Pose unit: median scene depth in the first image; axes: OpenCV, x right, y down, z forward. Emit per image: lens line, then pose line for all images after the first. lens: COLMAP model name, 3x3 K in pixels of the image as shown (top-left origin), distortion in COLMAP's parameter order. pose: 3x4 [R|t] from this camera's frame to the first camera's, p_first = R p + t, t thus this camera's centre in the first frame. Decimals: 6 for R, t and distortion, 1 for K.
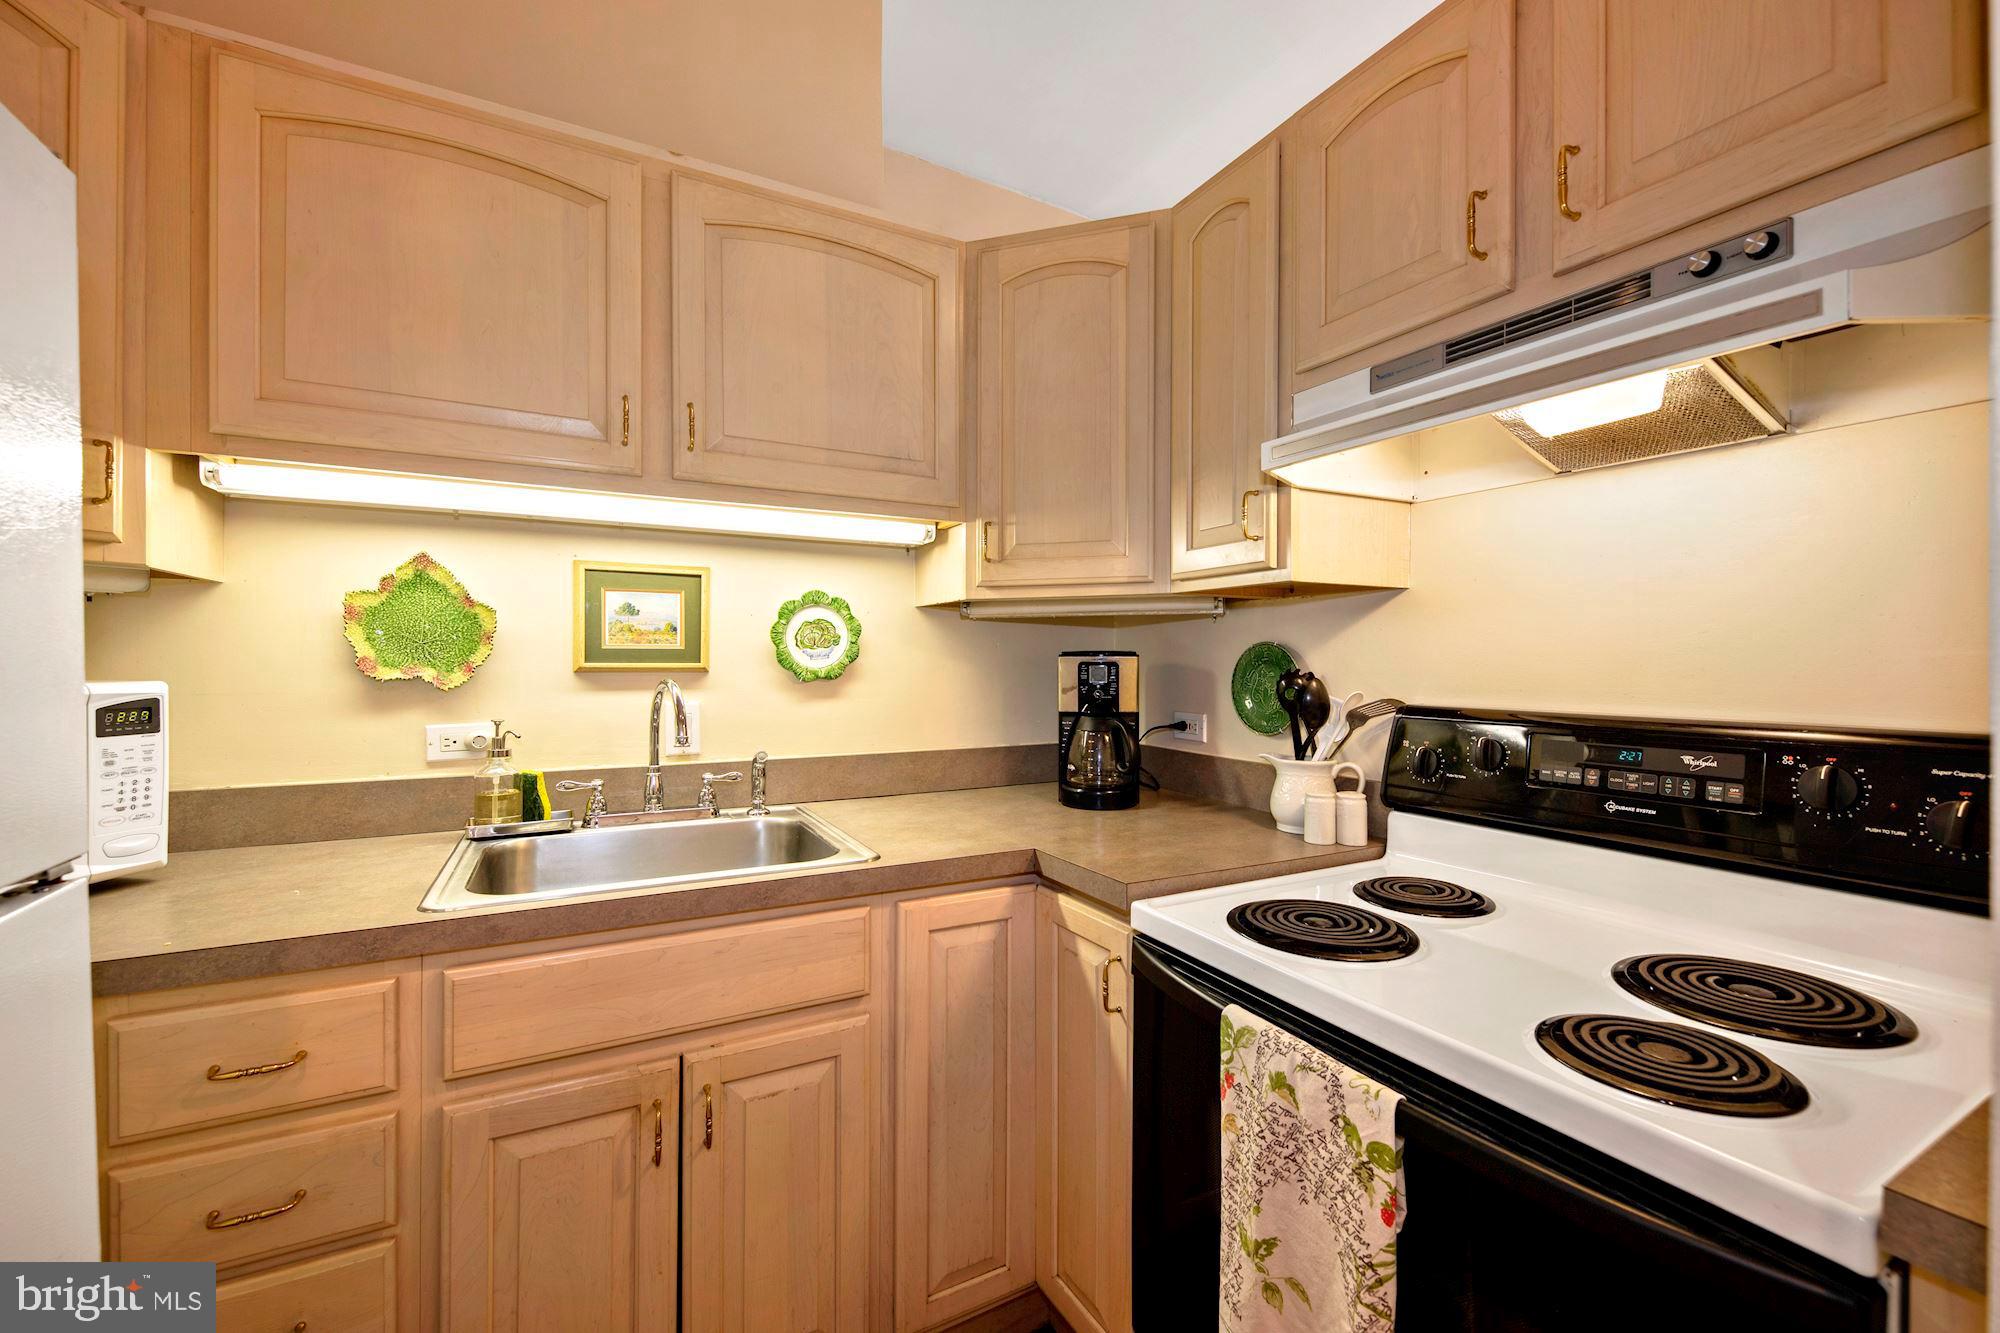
lens RADIAL K [[757.9, 0, 1007.3], [0, 757.9, 671.8], [0, 0, 1]] dist [-0.030338, -0.000101]
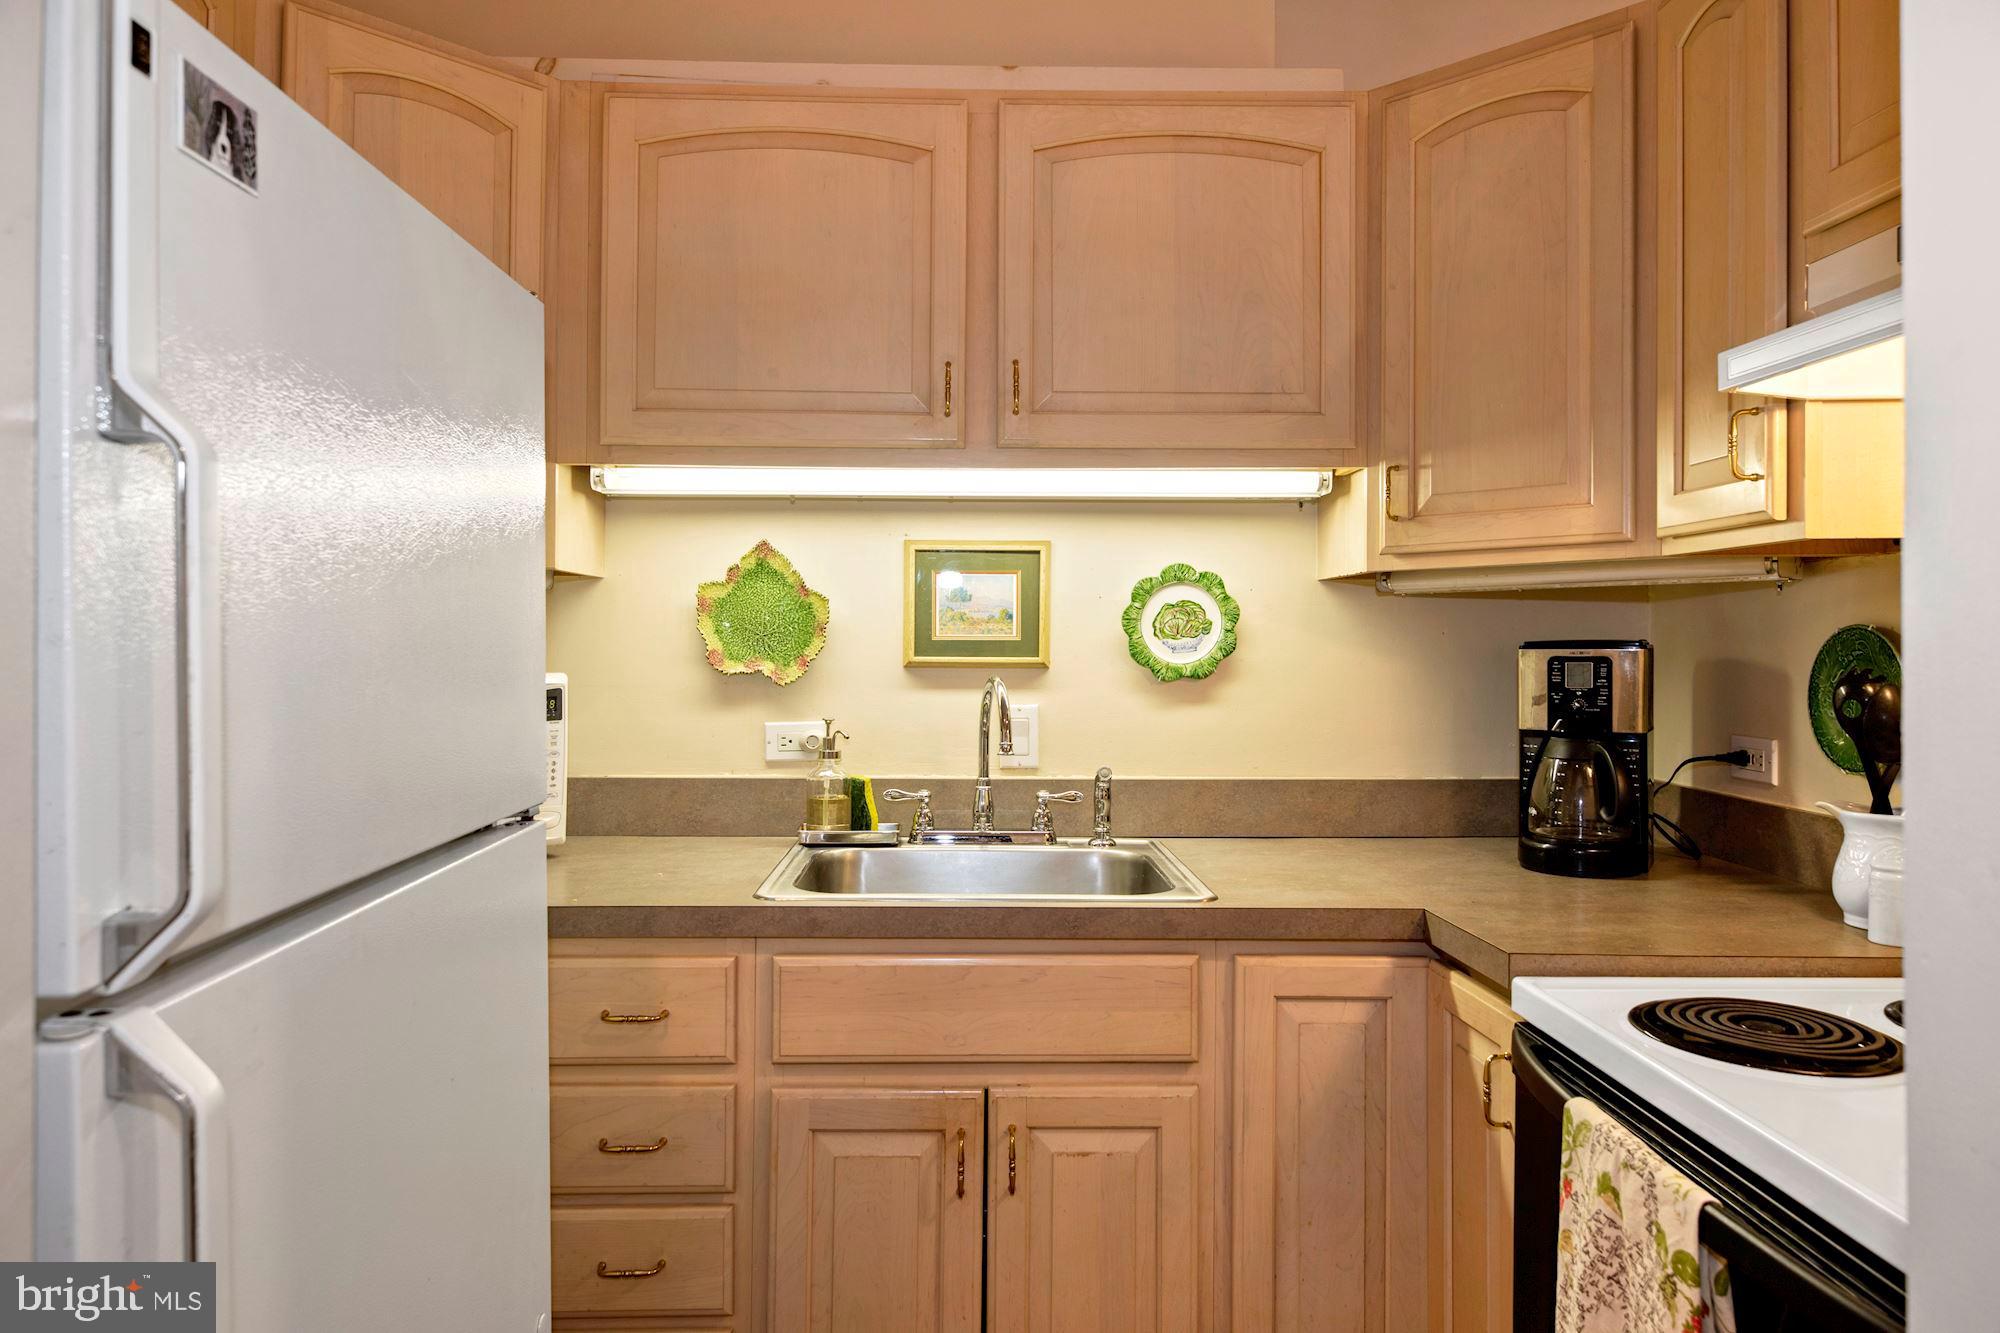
lens RADIAL K [[1324.5, 0, 997.8], [0, 1324.5, 644.7], [0, 0, 1]] dist [-0.194633, 0.136871]
pose [[0.877969, 0.001509, -0.478715, 0.278018], [-0.007464, 0.999917, -0.010537, -0.011104], [0.478659, 0.012825, 0.877907, -0.327491]]
